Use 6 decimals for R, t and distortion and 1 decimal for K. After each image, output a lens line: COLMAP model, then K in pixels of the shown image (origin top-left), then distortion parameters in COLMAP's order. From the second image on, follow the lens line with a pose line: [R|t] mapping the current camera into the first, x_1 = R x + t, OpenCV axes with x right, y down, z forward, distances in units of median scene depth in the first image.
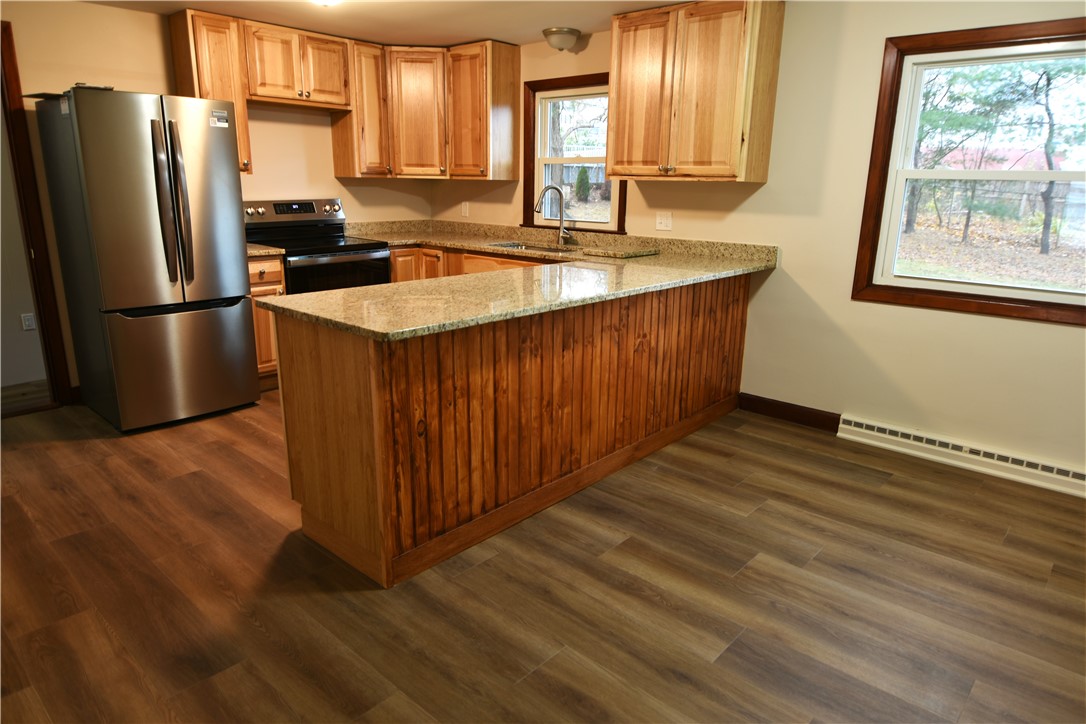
lens RADIAL K [[679.3, 0, 543.7], [0, 679.3, 362.0], [0, 0, 1]] dist [-0.010505, 0.001174]
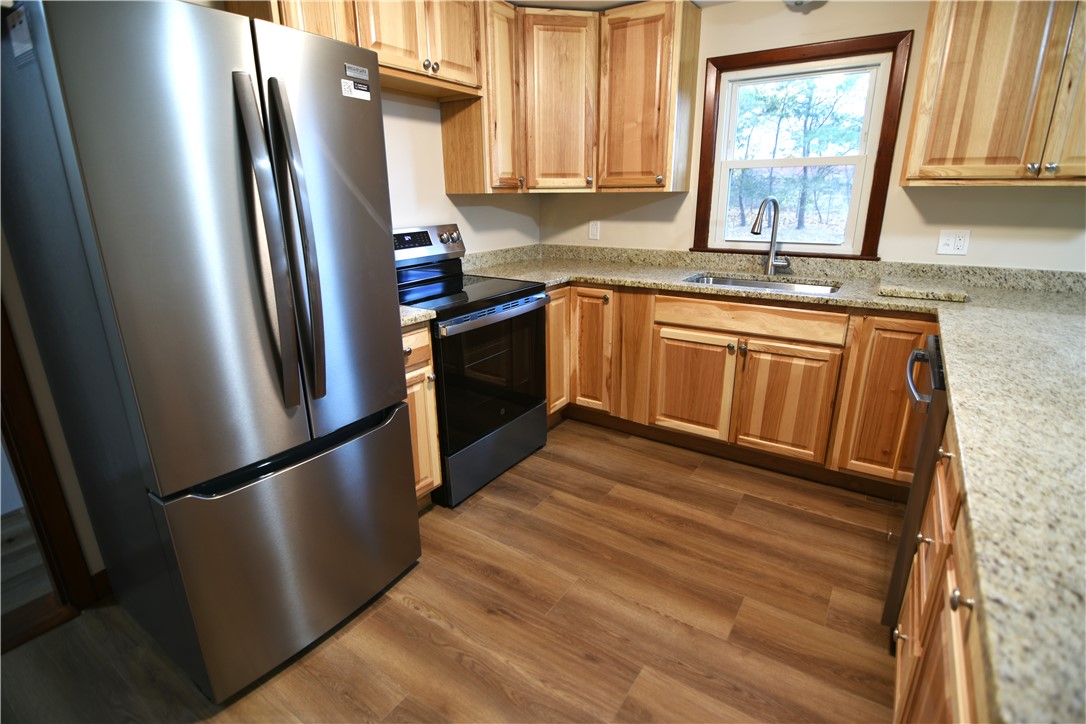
lens RADIAL K [[527.1, 0, 542.0], [0, 527.1, 359.4], [0, 0, 1]] dist [-0.017388, -0.003052]
pose [[0.989264, -0.070253, 0.128148, -0.304820], [0.064773, 0.996819, 0.046446, -0.120147], [-0.131004, -0.037647, 0.990667, 0.437354]]
